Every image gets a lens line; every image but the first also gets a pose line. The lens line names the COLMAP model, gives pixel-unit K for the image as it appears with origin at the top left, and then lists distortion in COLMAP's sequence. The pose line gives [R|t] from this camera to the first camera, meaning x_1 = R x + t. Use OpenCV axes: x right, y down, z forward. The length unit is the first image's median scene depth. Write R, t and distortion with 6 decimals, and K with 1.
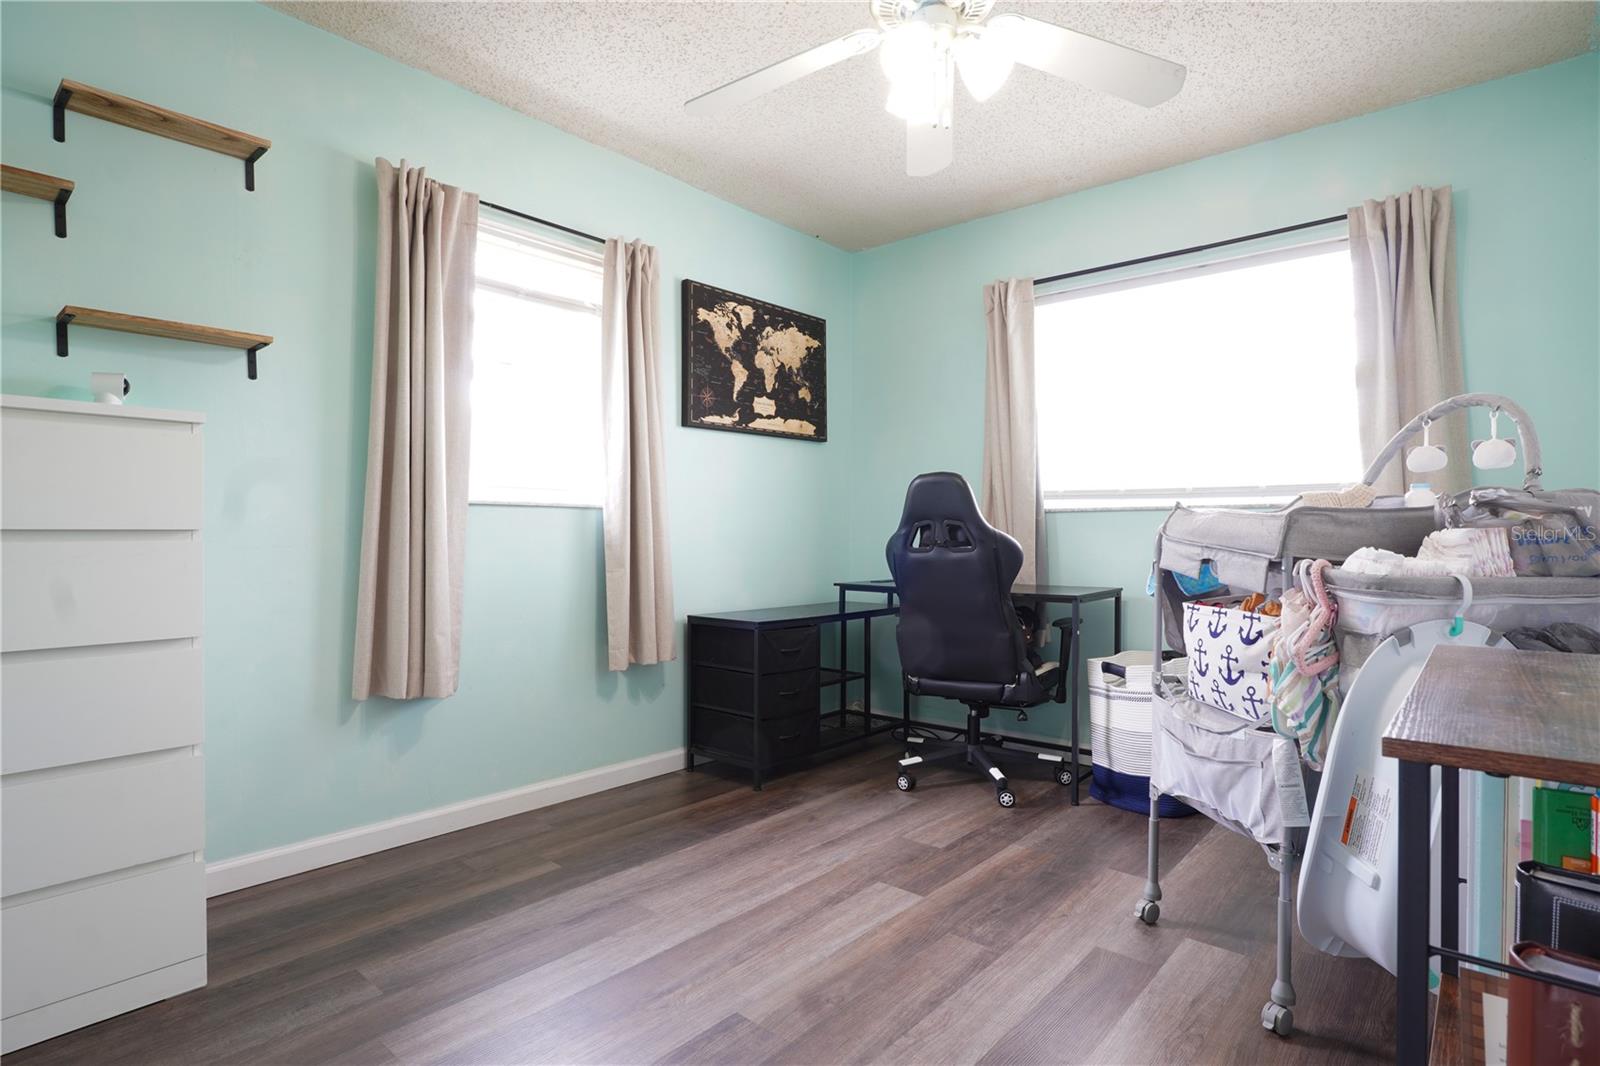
lens RADIAL K [[822.7, 0, 803.5], [0, 822.7, 532.9], [0, 0, 1]] dist [-0.029443, 0.010058]
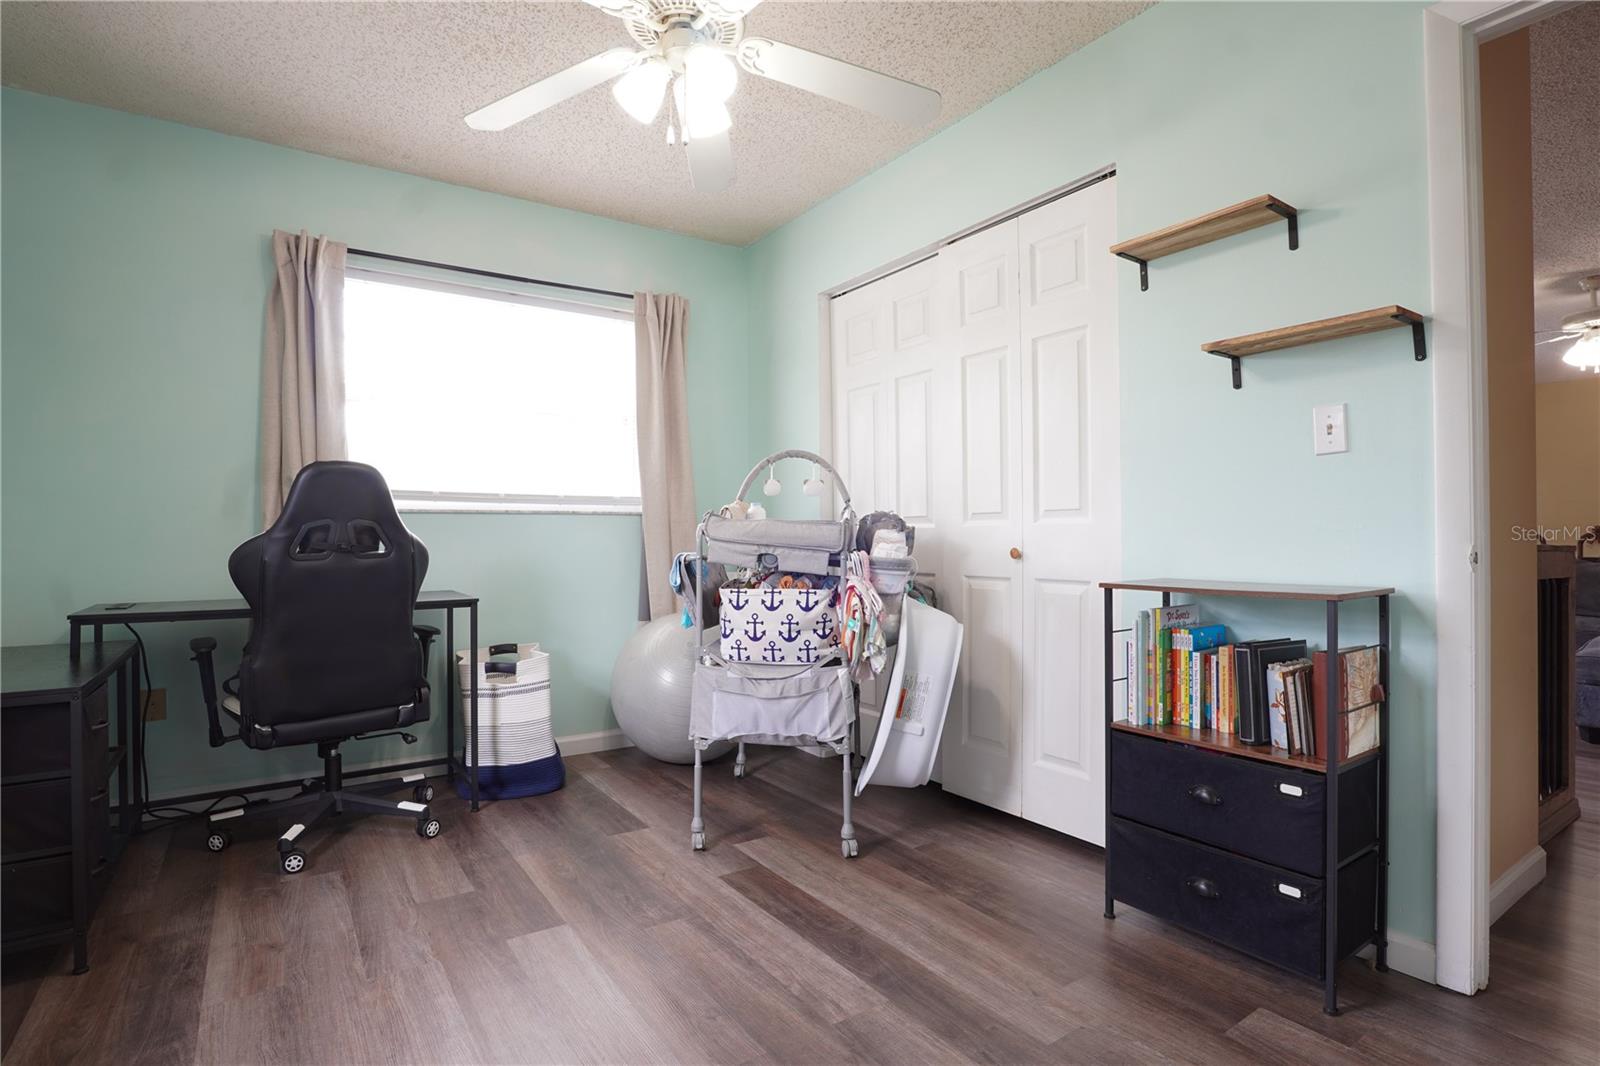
lens RADIAL K [[795.3, 0, 797.9], [0, 795.3, 535.6], [0, 0, 1]] dist [-0.026729, 0.001898]
pose [[0.262528, -0.001340, 0.964923, -0.526347], [0.002092, 0.999997, 0.000819, 0.000296], [-0.964922, 0.001803, 0.262530, 0.408494]]
